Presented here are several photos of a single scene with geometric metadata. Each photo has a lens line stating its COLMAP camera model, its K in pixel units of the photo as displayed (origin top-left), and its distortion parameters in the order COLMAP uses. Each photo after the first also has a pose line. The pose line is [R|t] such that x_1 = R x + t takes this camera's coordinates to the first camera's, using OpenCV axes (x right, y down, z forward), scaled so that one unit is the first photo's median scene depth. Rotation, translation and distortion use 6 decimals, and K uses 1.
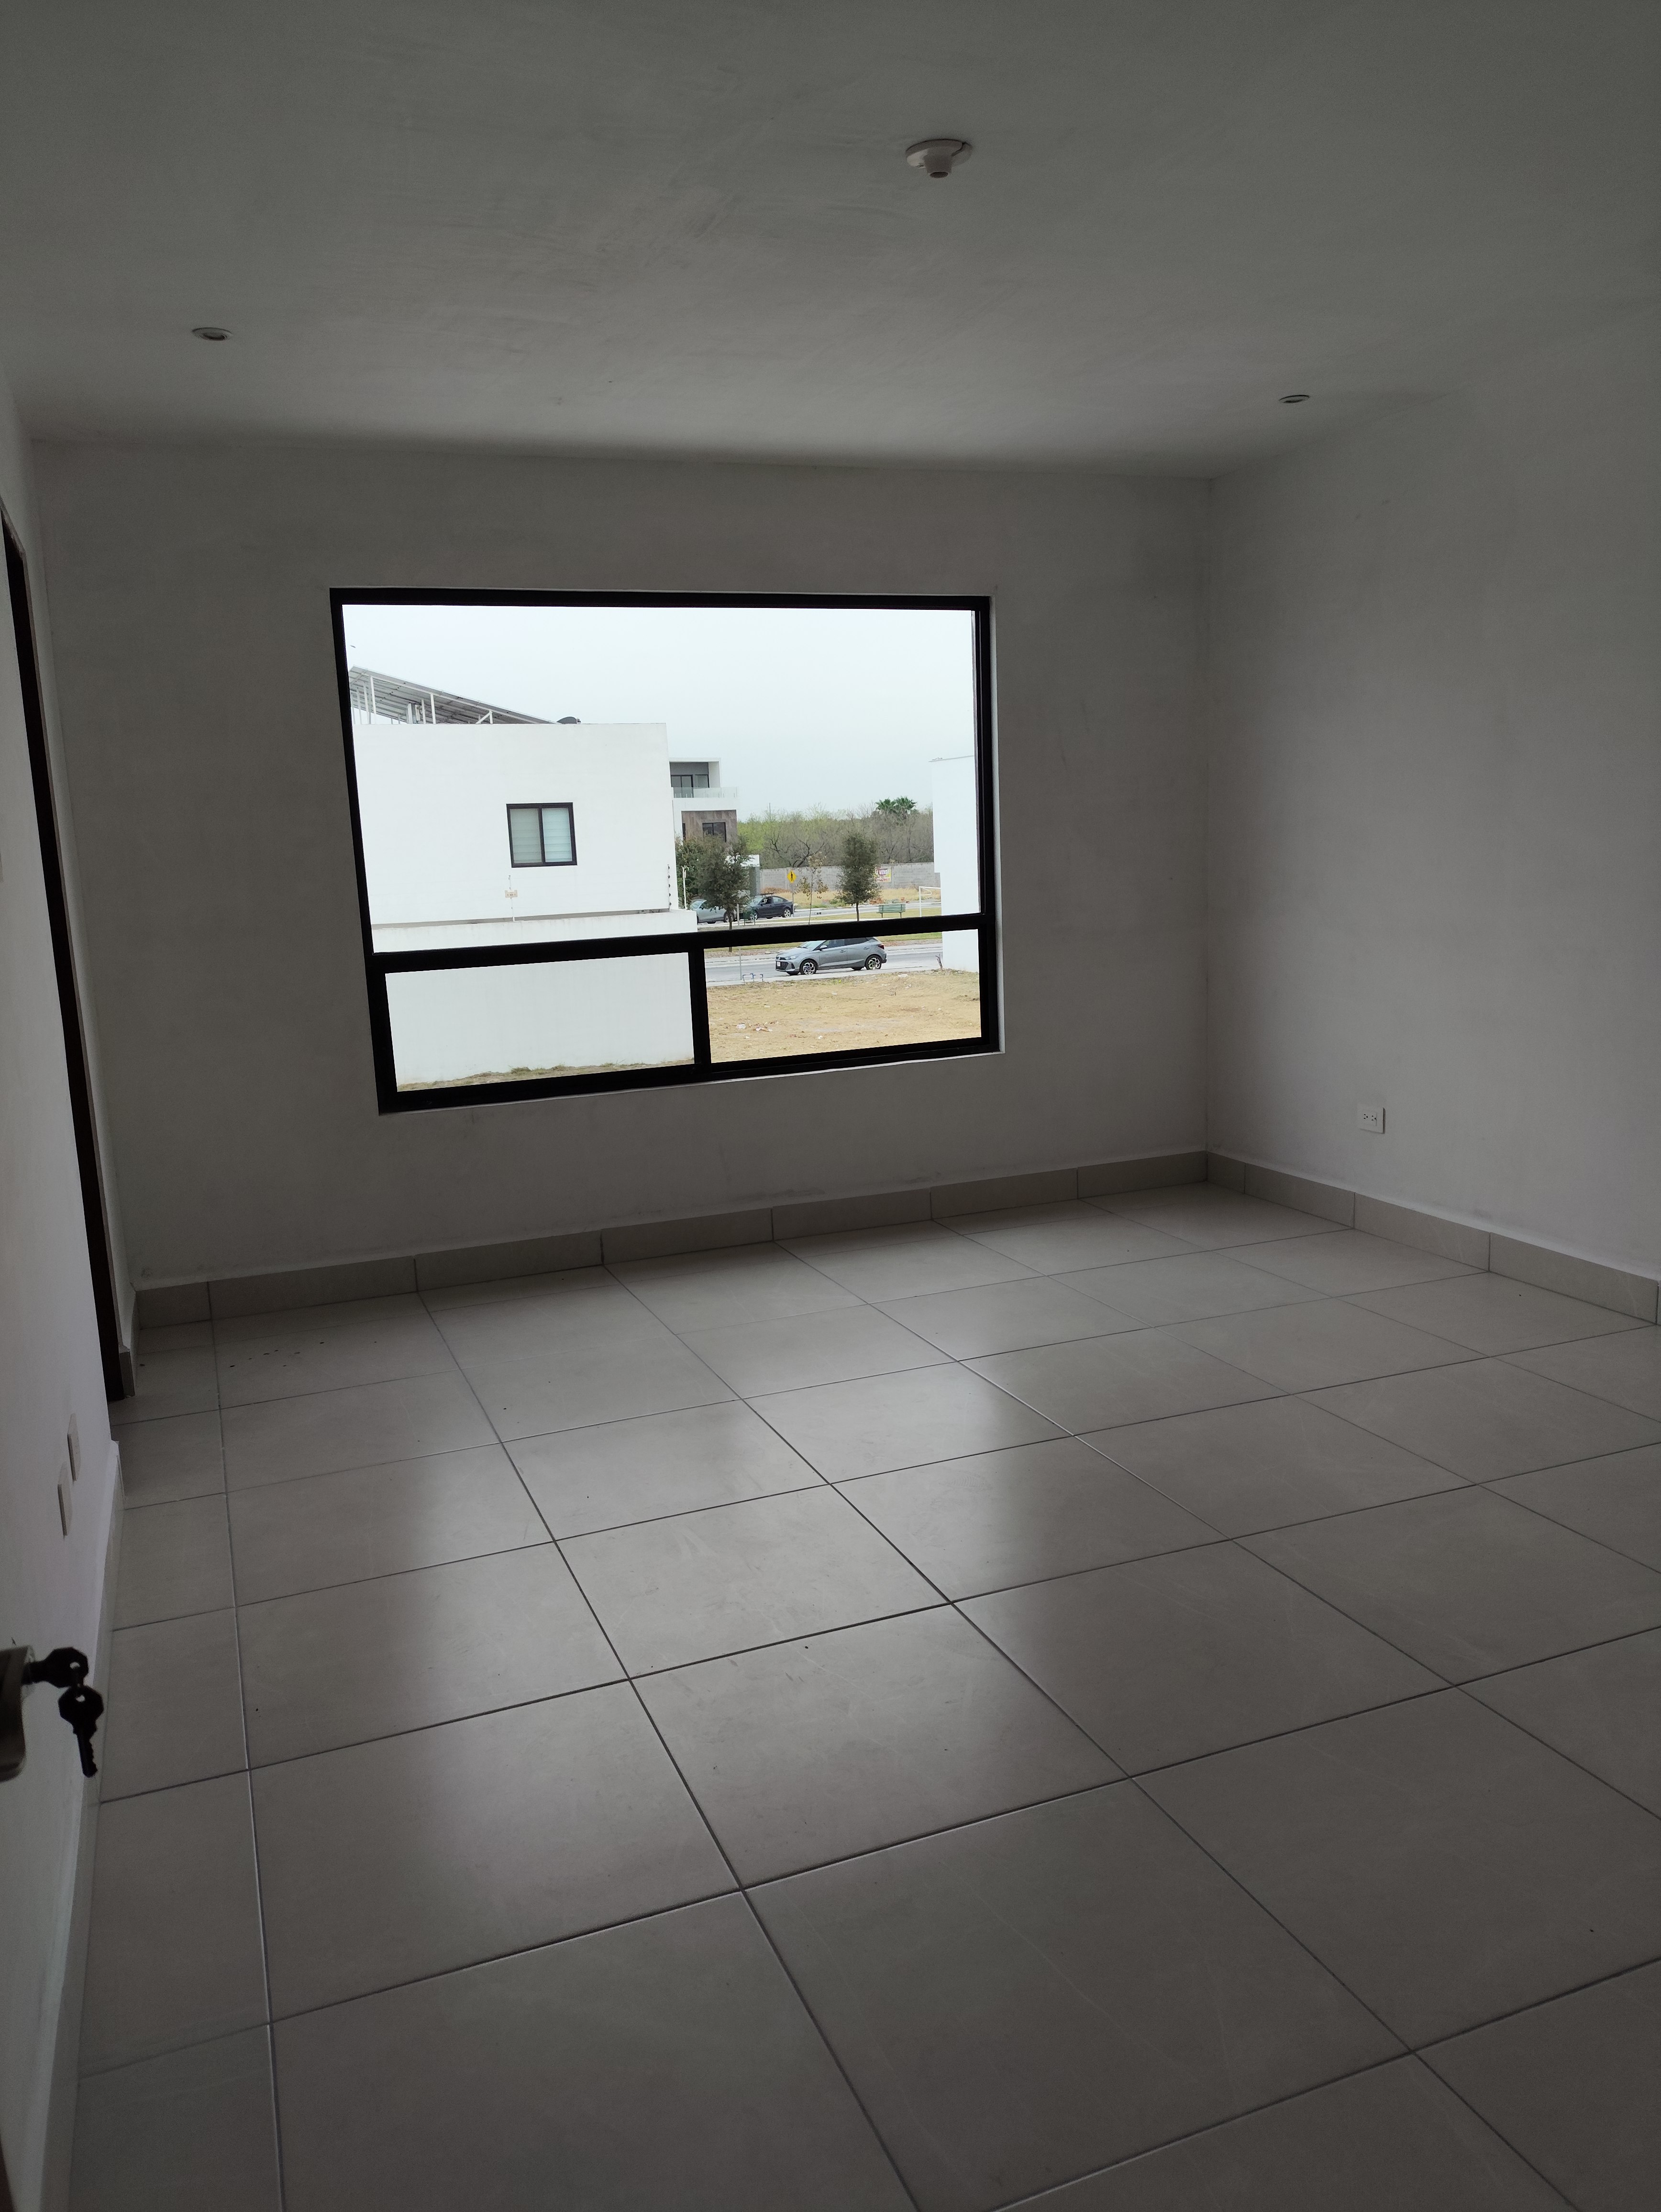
lens RADIAL K [[1632.0, 0, 830.5], [0, 1632.0, 1106.0], [0, 0, 1]] dist [0.127183, -0.160470]
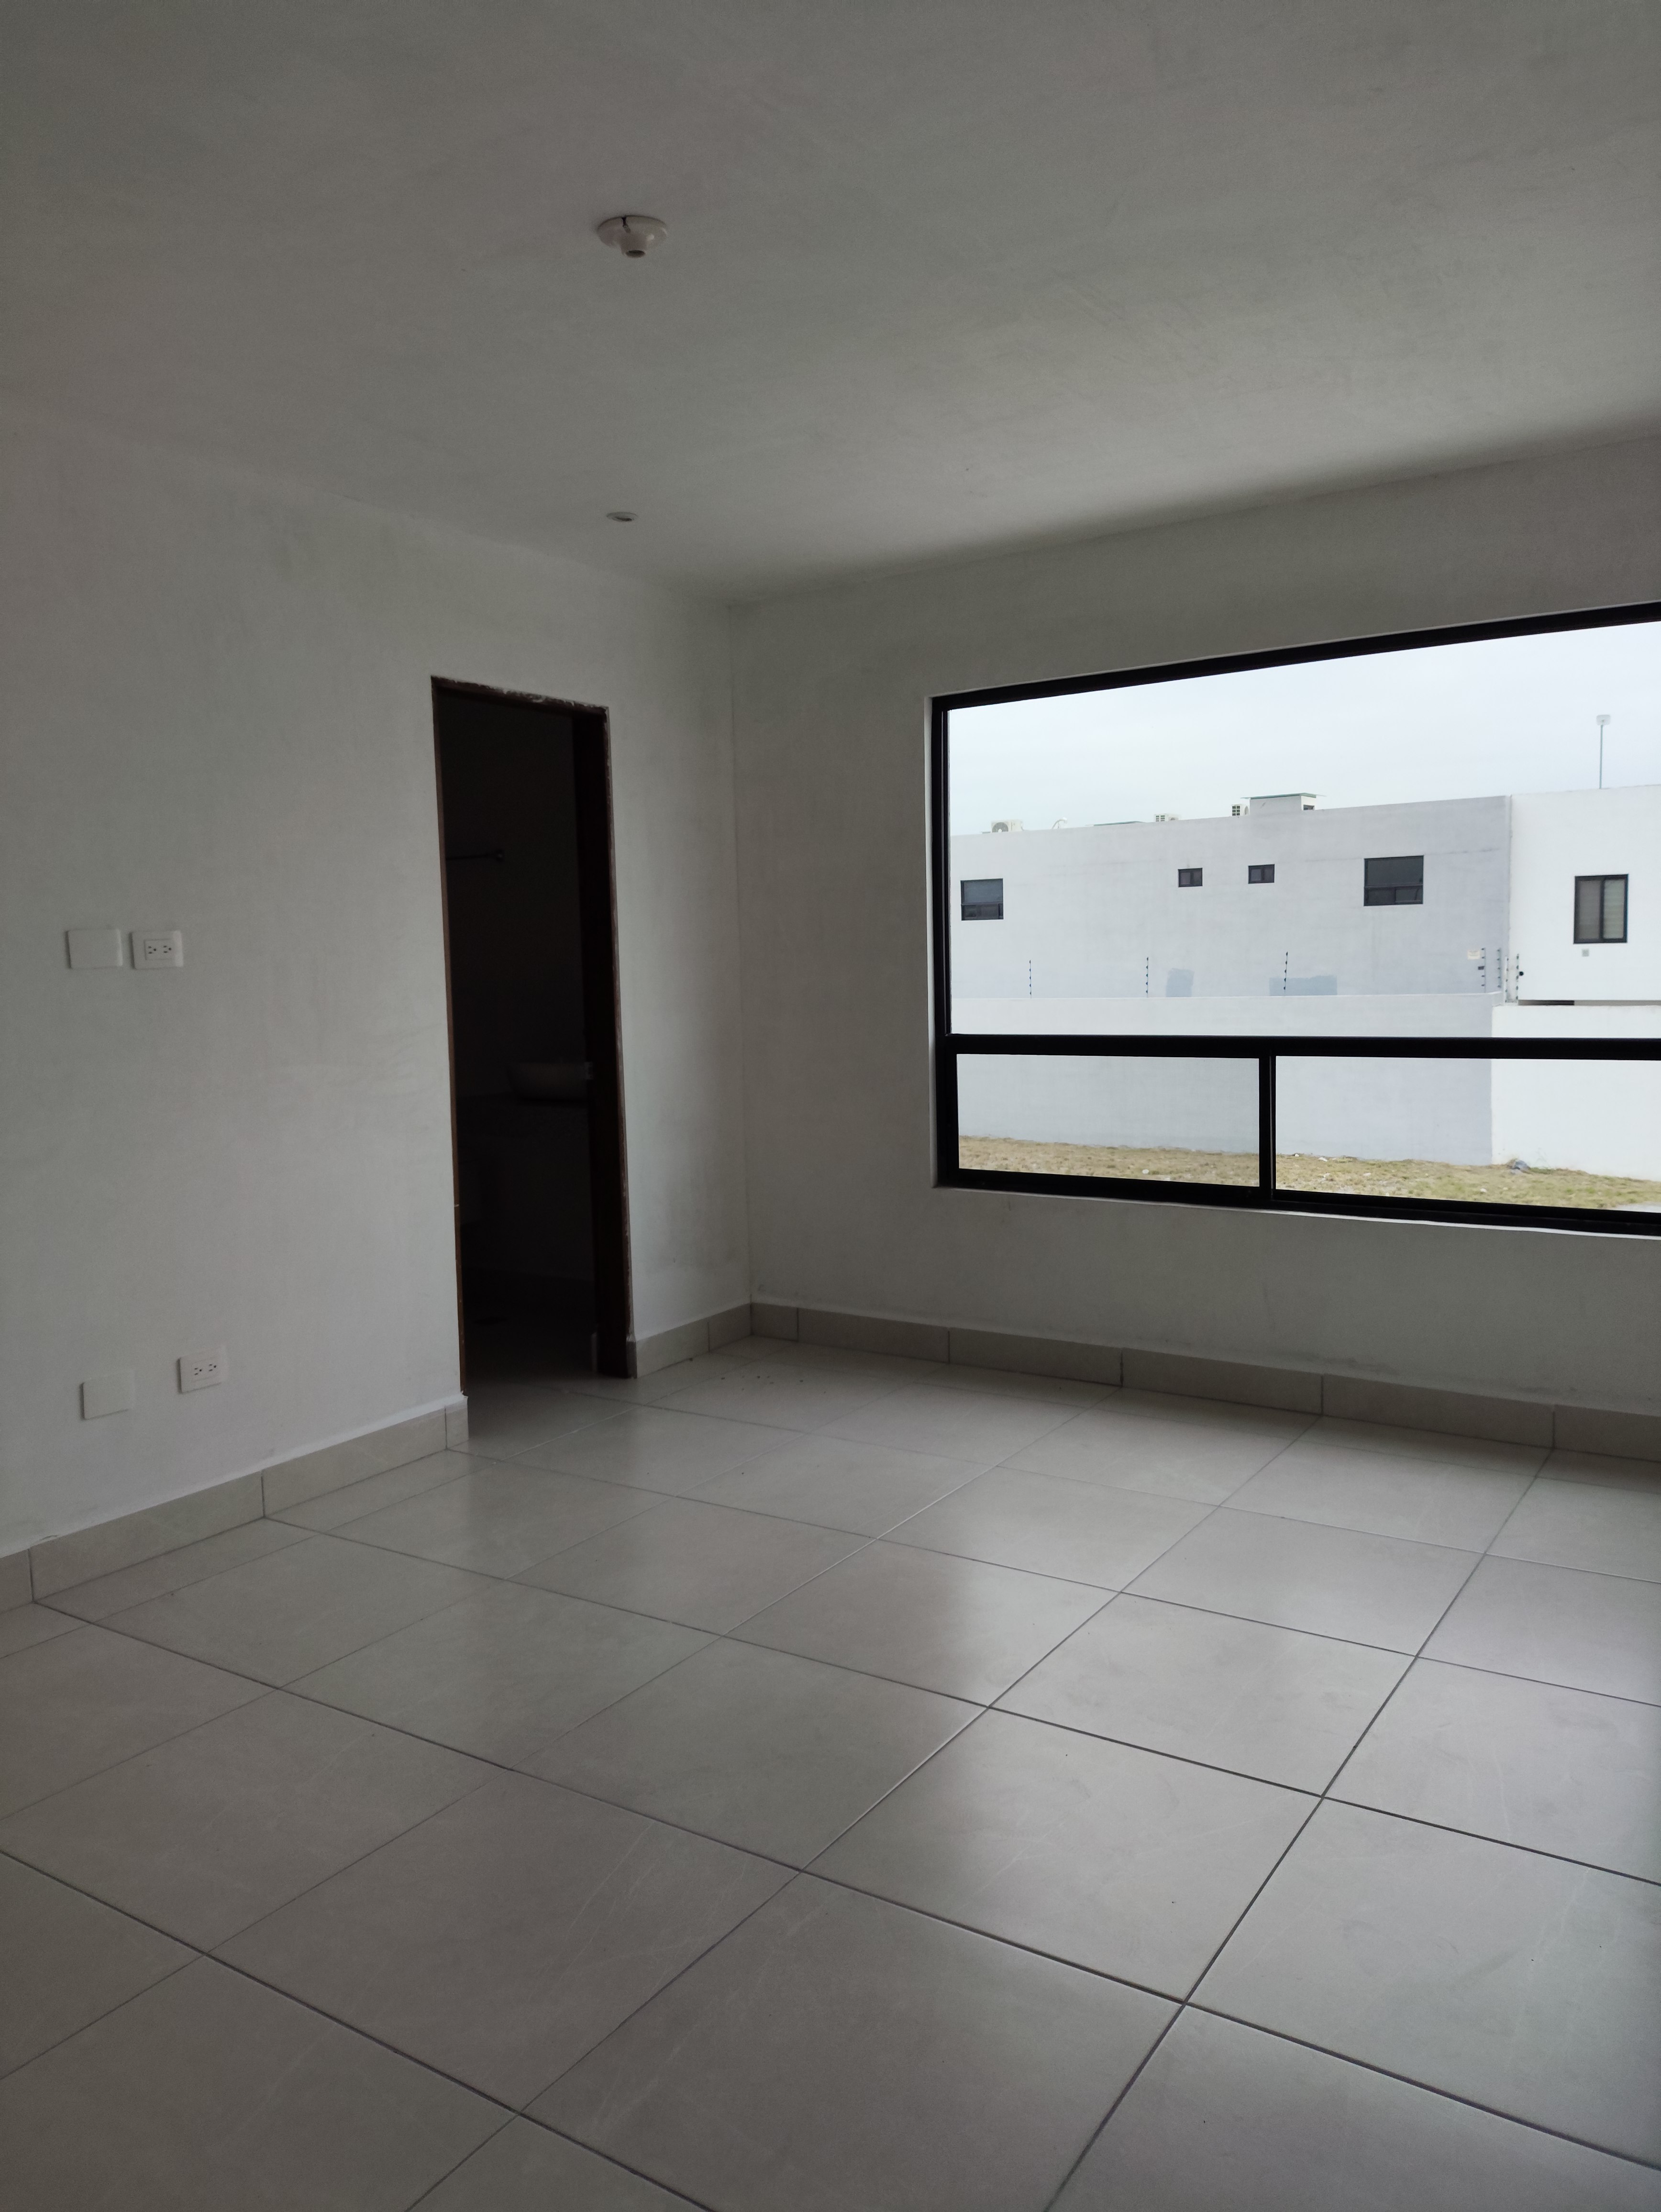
lens RADIAL K [[1632.0, 0, 830.5], [0, 1632.0, 1106.0], [0, 0, 1]] dist [0.127183, -0.160470]
pose [[0.566982, 0.106611, -0.816802, 0.498375], [-0.134417, 0.990273, 0.035947, -0.069455], [0.812689, 0.089411, 0.575797, 0.316586]]
